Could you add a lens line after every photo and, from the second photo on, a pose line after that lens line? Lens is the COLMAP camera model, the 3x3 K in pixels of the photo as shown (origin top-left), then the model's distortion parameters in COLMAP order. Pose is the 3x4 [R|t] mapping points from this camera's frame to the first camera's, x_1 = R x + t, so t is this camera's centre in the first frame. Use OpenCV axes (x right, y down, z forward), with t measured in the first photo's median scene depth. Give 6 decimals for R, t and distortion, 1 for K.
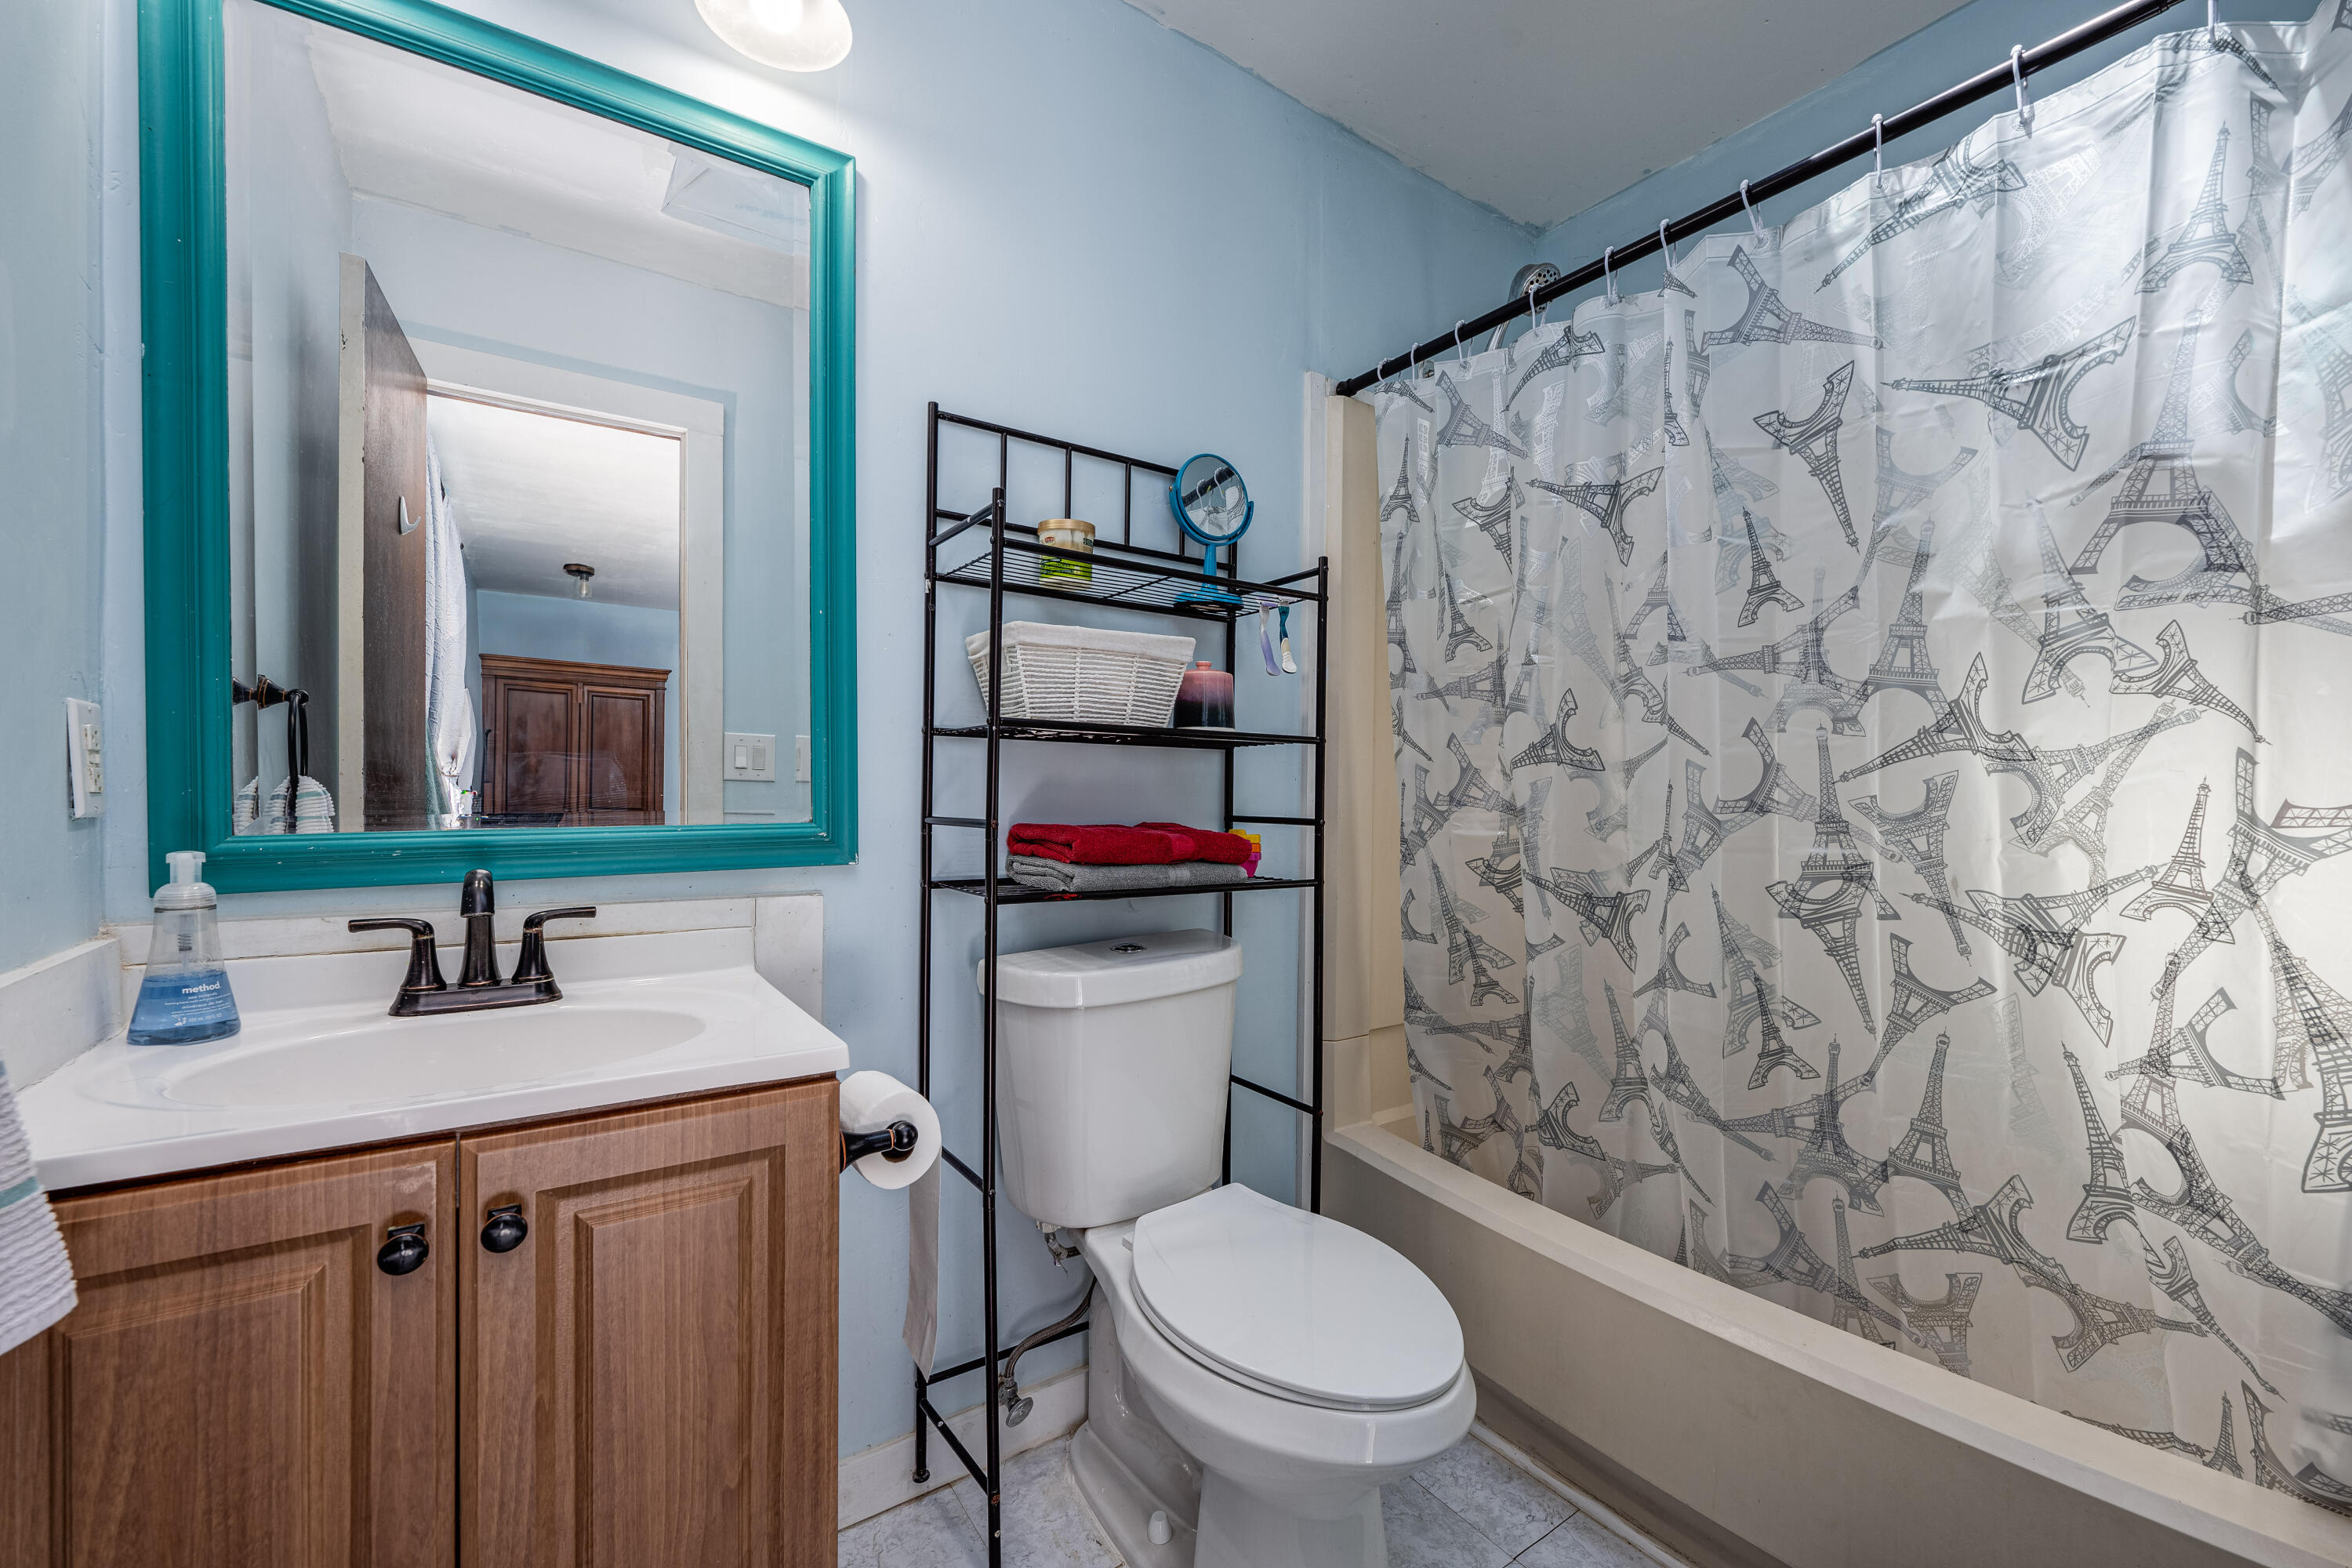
lens RADIAL K [[934.5, 0, 1176.0], [0, 934.5, 784.0], [0, 0, 1]] dist [-0.010554, 0.000123]
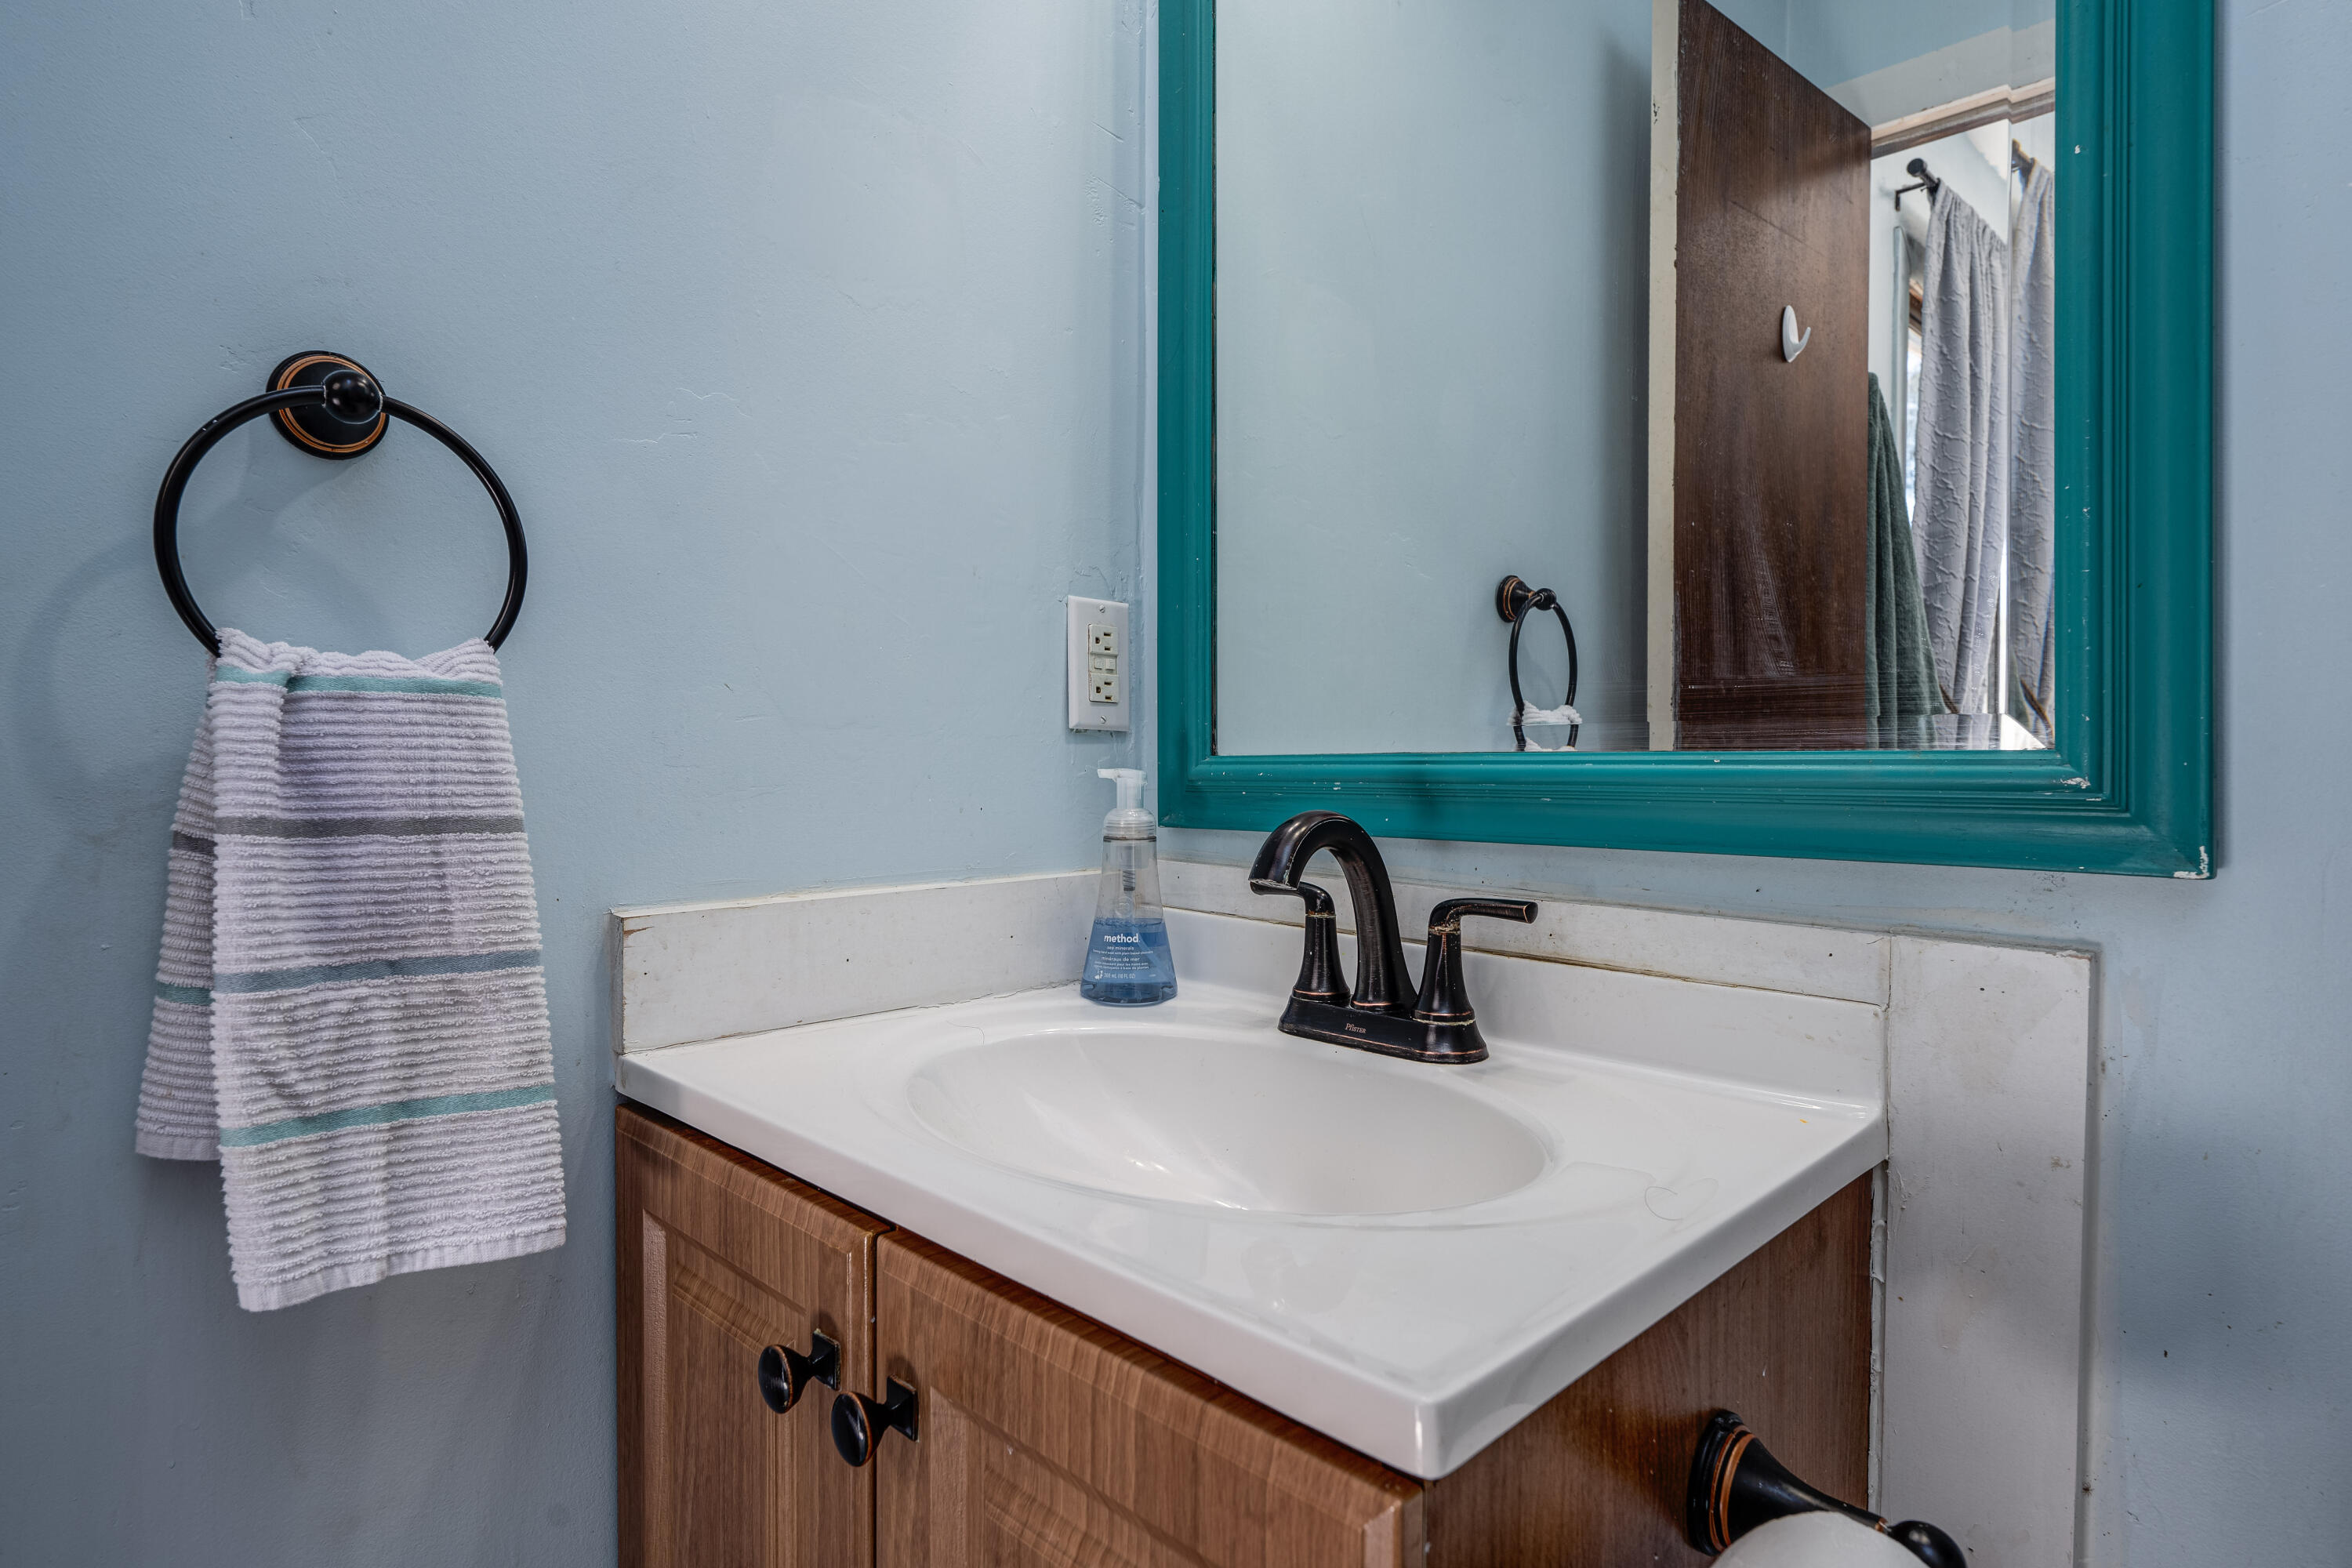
lens RADIAL K [[1252.3, 0, 1176.0], [0, 1252.3, 784.0], [0, 0, 1]] dist [0.000846, 0.000121]
pose [[0.171807, 0.014584, -0.985023, 0.026515], [-0.000866, 0.999892, 0.014654, 0.060950], [0.985130, -0.001665, 0.171801, 0.739117]]
